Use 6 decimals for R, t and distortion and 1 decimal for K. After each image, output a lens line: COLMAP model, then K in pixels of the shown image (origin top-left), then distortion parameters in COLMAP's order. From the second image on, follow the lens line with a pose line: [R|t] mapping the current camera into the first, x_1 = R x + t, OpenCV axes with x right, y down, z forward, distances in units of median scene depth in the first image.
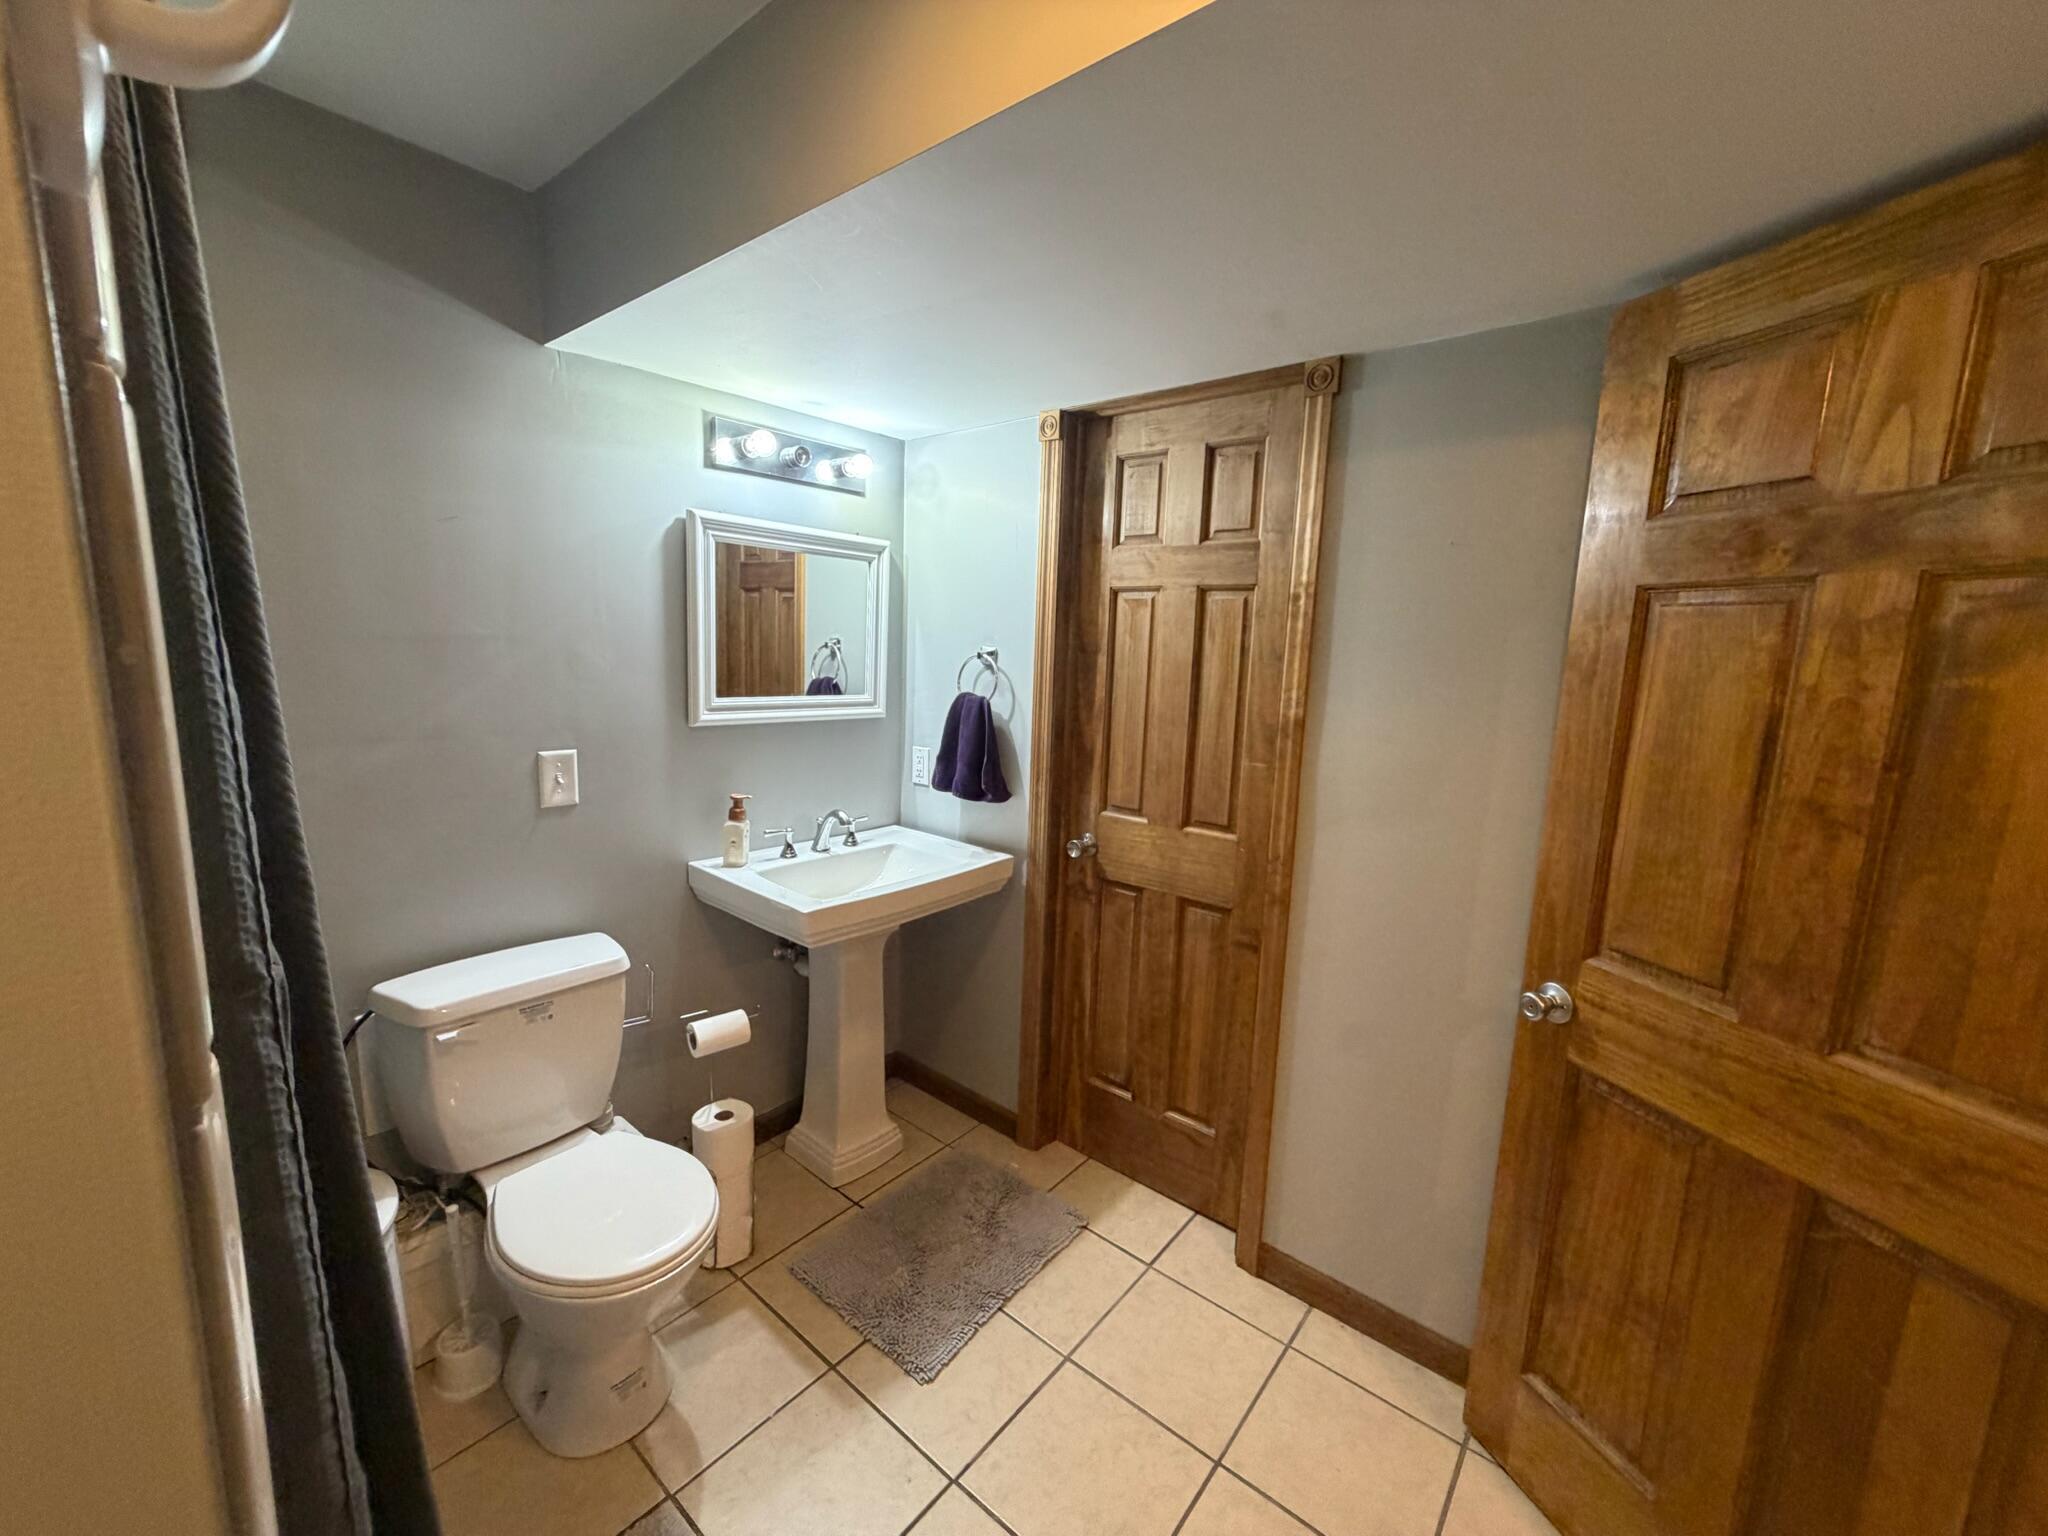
lens RADIAL K [[819.2, 0, 1023.5], [0, 819.2, 767.9], [0, 0, 1]] dist [0.002747, 0.000239]
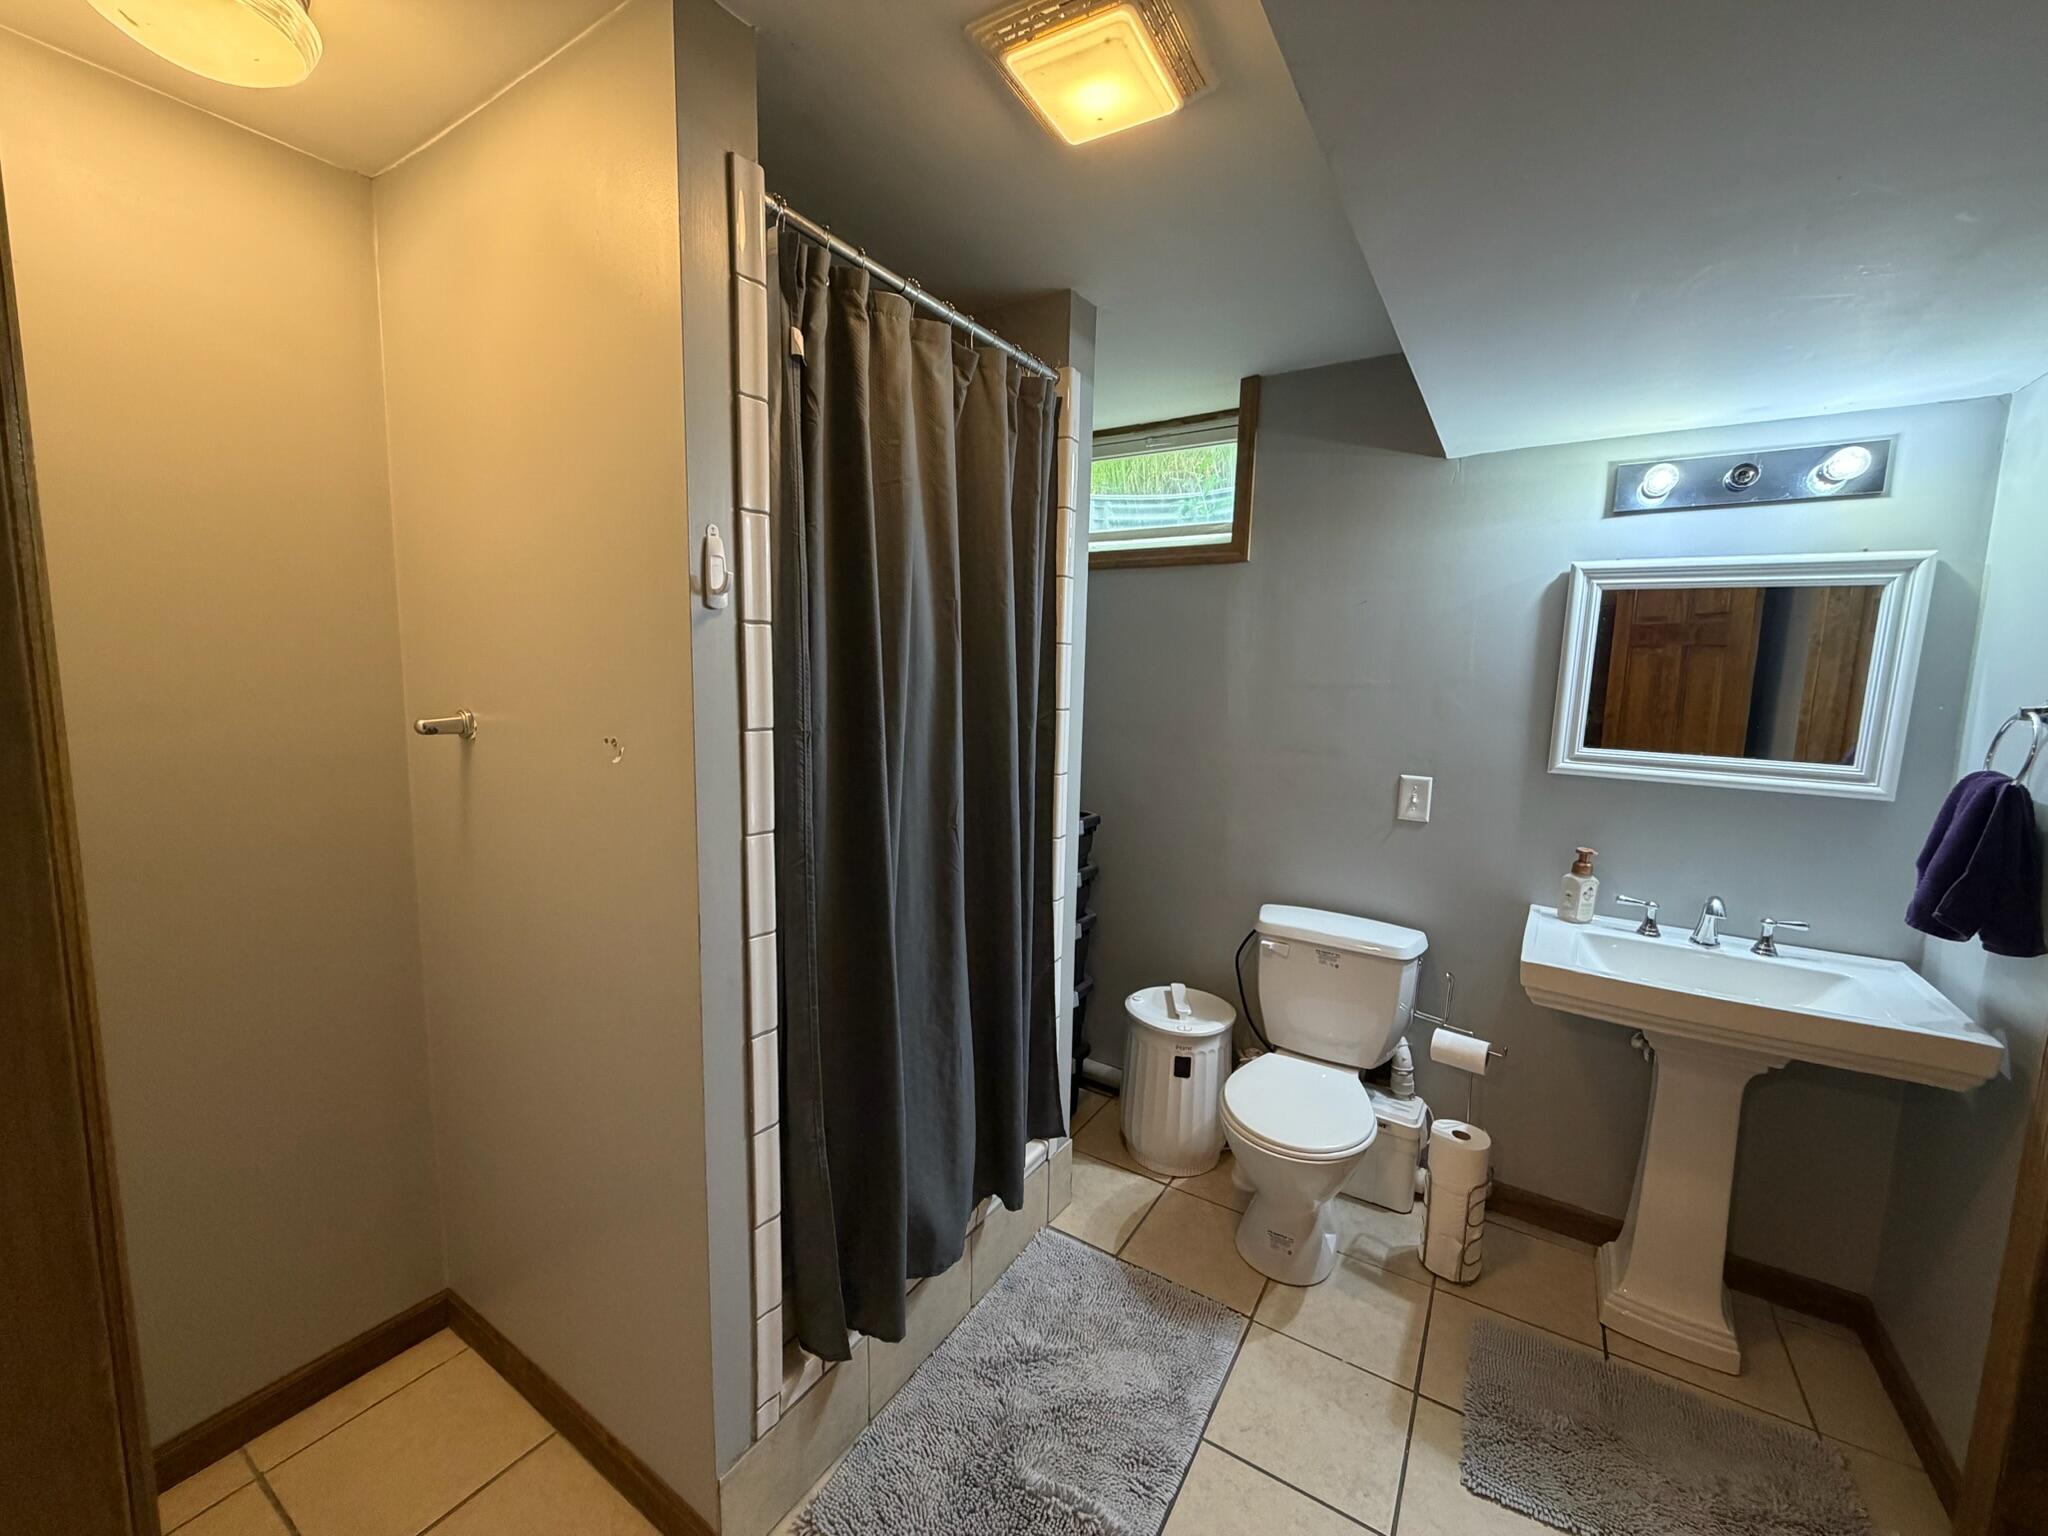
lens RADIAL K [[819.2, 0, 1021.3], [0, 819.2, 772.9], [0, 0, 1]] dist [0.002747, 0.000239]
pose [[0.135265, 0.090947, -0.986626, 0.539735], [-0.173830, 0.982512, 0.066736, -0.004301], [0.975442, 0.162478, 0.148709, 0.212587]]
